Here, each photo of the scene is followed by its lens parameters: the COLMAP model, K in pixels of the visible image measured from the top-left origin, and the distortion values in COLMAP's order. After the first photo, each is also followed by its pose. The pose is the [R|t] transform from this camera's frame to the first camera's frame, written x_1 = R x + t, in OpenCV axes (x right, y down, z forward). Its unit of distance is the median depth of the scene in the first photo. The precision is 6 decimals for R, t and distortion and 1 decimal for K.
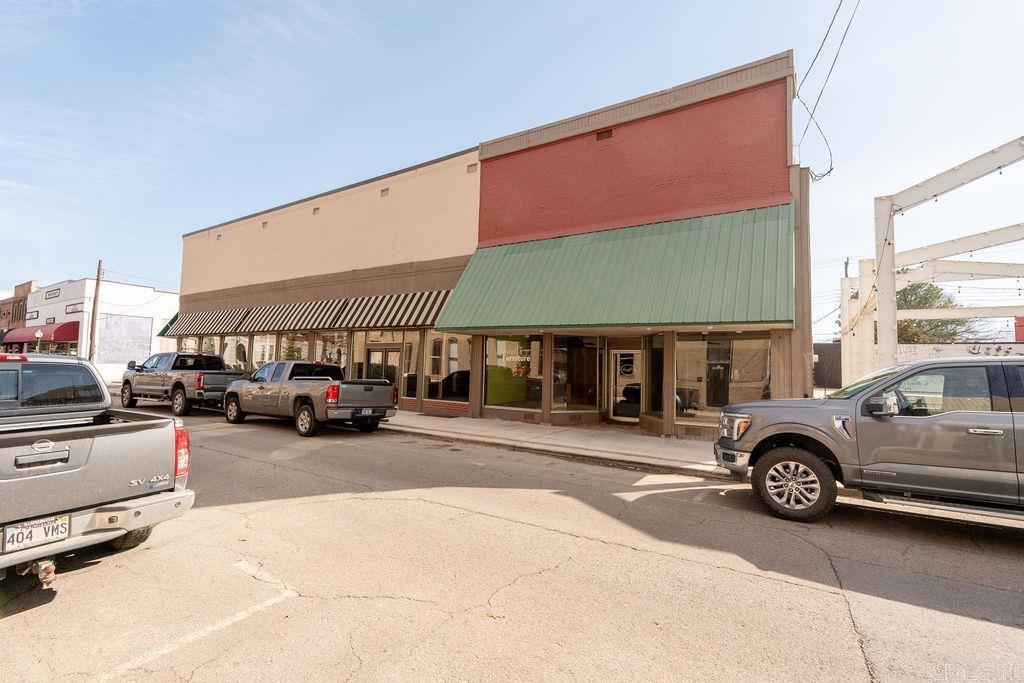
lens RADIAL K [[456.8, 0, 512.0], [0, 456.8, 341.5], [0, 0, 1]] dist [-0.003748, 0.001092]
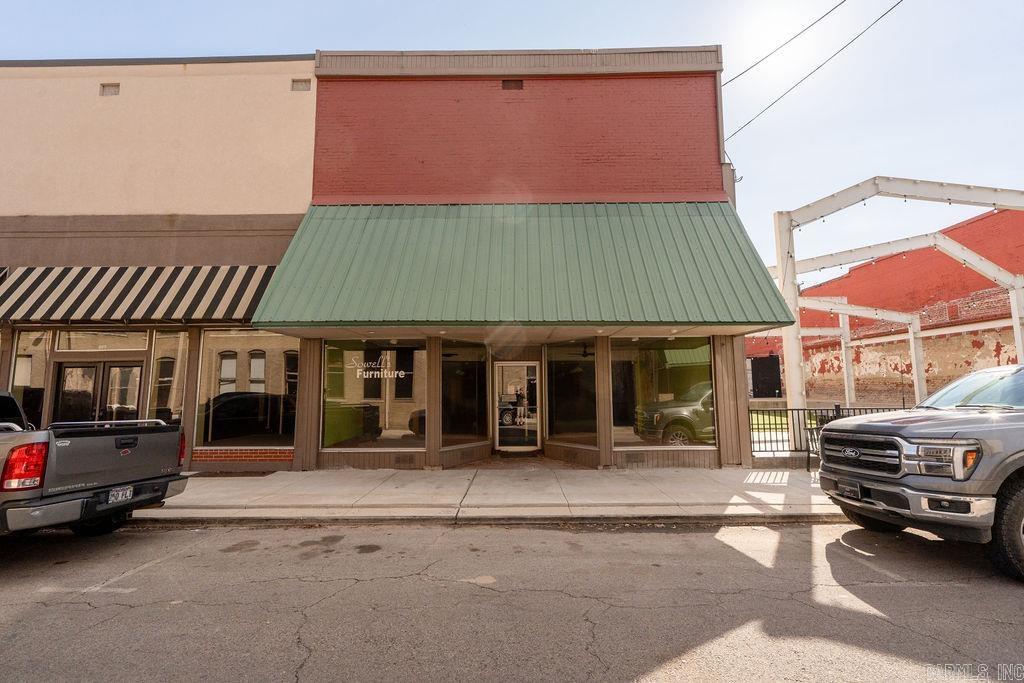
lens RADIAL K [[456.8, 0, 512.0], [0, 456.8, 341.5], [0, 0, 1]] dist [-0.003748, 0.001092]
pose [[0.847924, 0.022821, 0.529627, -0.188007], [-0.000414, 0.999101, -0.042387, 0.017686], [-0.530118, 0.035722, 0.847171, 0.331840]]
